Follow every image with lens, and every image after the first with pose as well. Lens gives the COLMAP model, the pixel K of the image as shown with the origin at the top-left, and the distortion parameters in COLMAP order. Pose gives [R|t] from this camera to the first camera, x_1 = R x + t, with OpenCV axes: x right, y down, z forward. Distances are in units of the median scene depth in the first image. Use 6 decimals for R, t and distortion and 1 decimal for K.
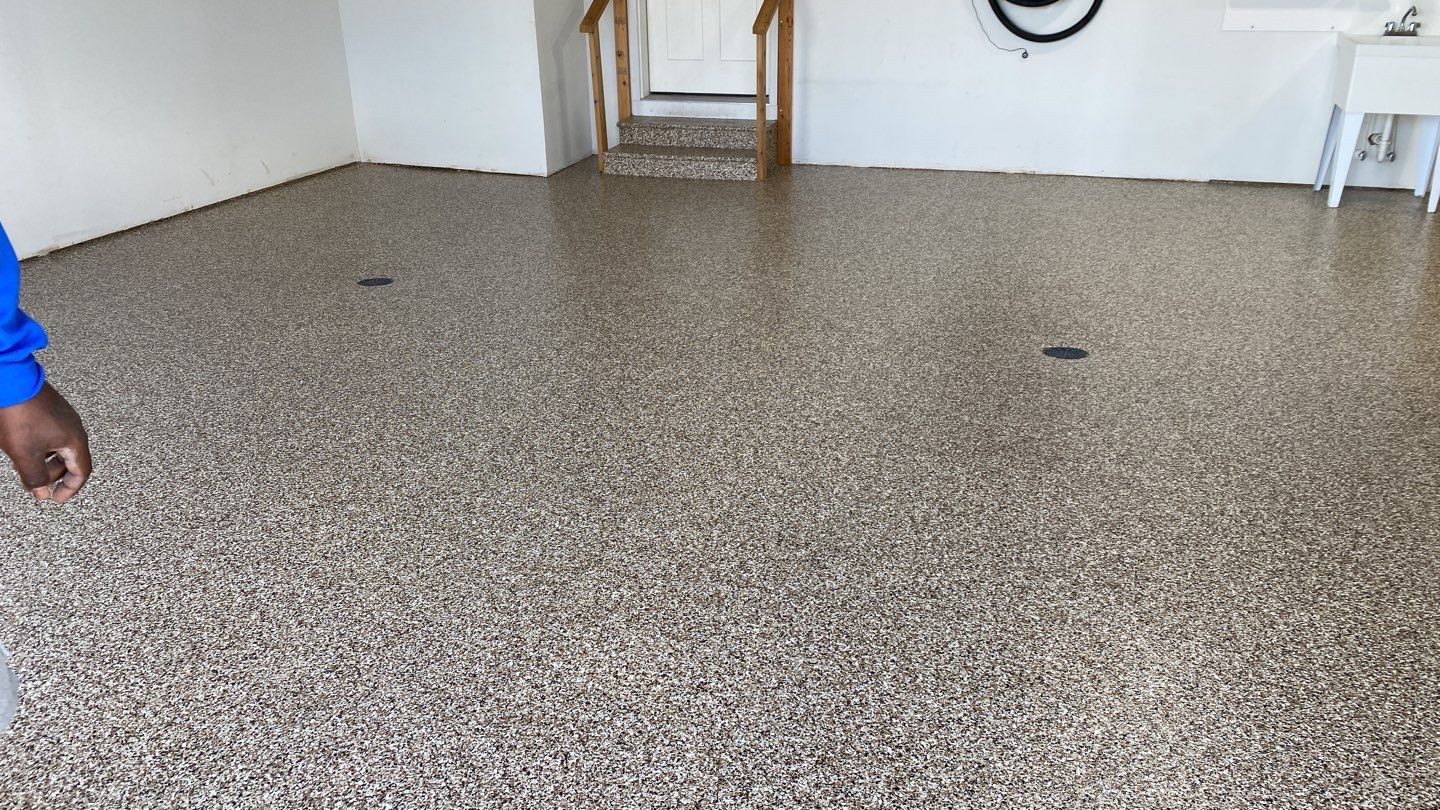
lens RADIAL K [[1099.5, 0, 726.5], [0, 1099.5, 399.2], [0, 0, 1]] dist [0.107468, -0.239869]
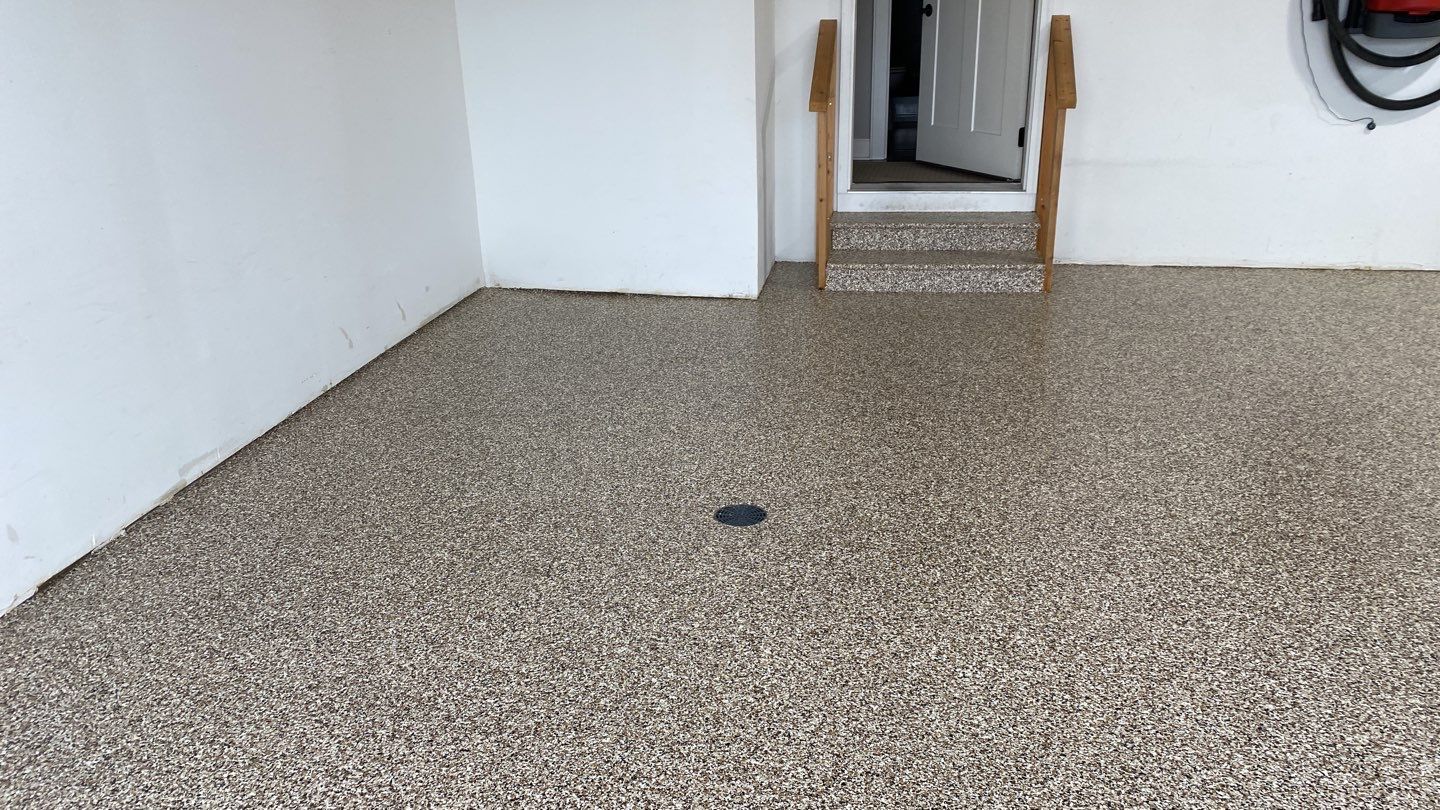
lens RADIAL K [[1086.4, 0, 729.4], [0, 1086.4, 402.2], [0, 0, 1]] dist [0.034276, -0.033554]
pose [[0.987667, -0.063306, 0.143202, -0.514313], [0.067885, 0.997319, -0.027312, -0.194373], [-0.141089, 0.036697, 0.989317, 0.465806]]
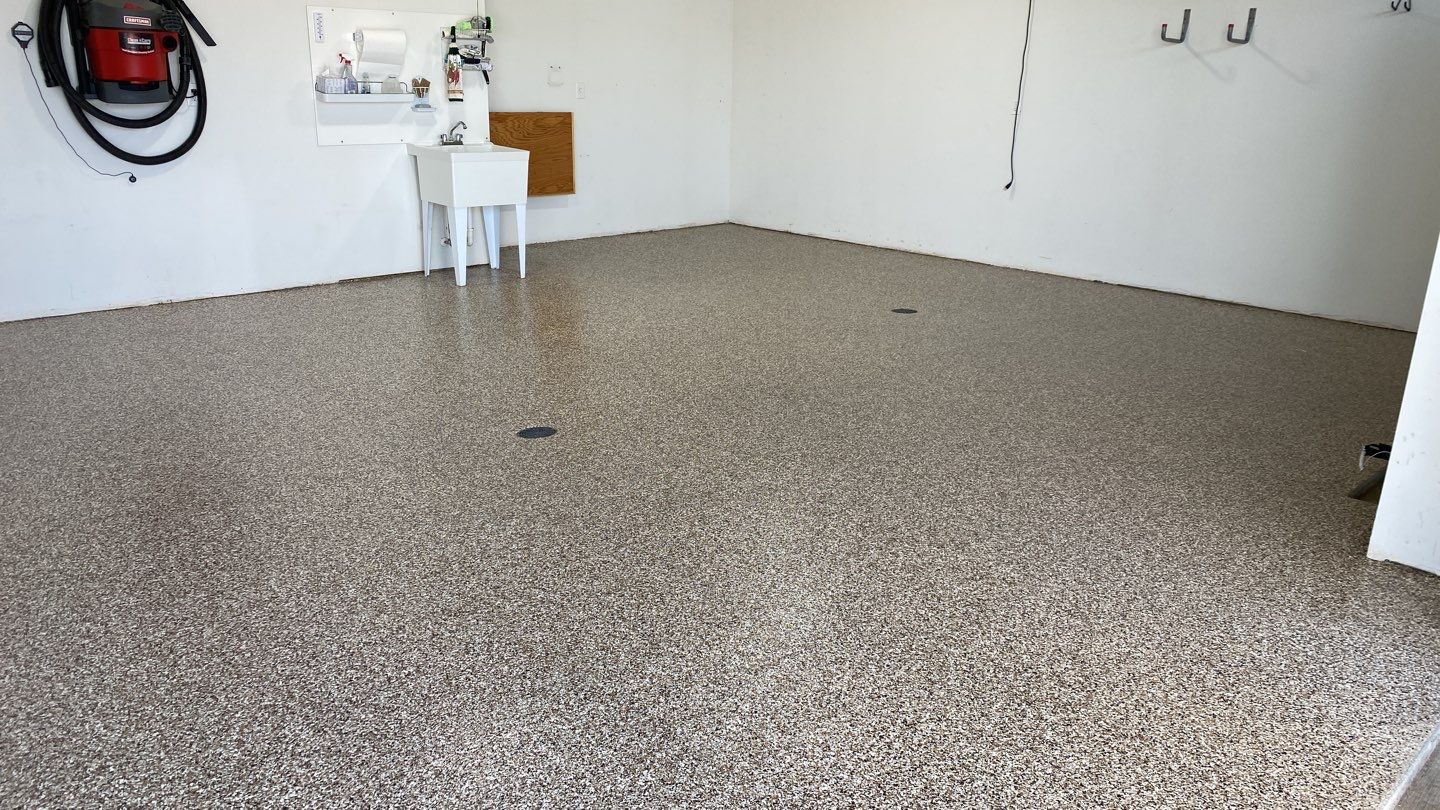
lens RADIAL K [[1086.4, 0, 729.4], [0, 1086.4, 402.2], [0, 0, 1]] dist [0.034276, -0.033554]
pose [[0.450219, -0.240089, 0.860035, -0.537598], [0.310049, 0.945278, 0.101578, -0.120795], [-0.837360, 0.220921, 0.500022, 0.284280]]
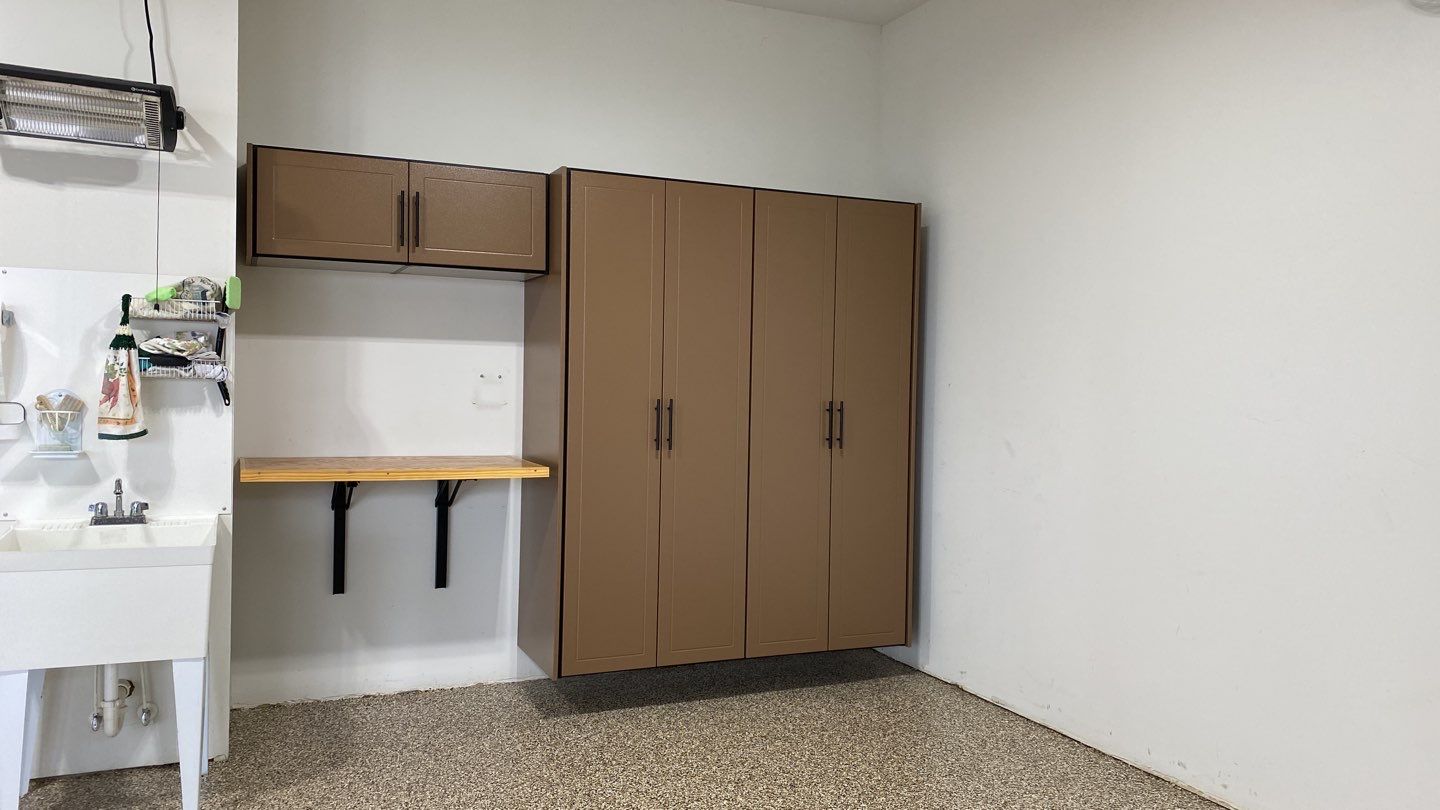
lens RADIAL K [[1086.4, 0, 729.4], [0, 1086.4, 402.2], [0, 0, 1]] dist [0.034276, -0.033554]
pose [[0.741384, 0.015475, 0.670903, 0.652165], [0.229134, 0.933816, -0.274745, -0.212329], [-0.630752, 0.357418, 0.688770, 0.504664]]
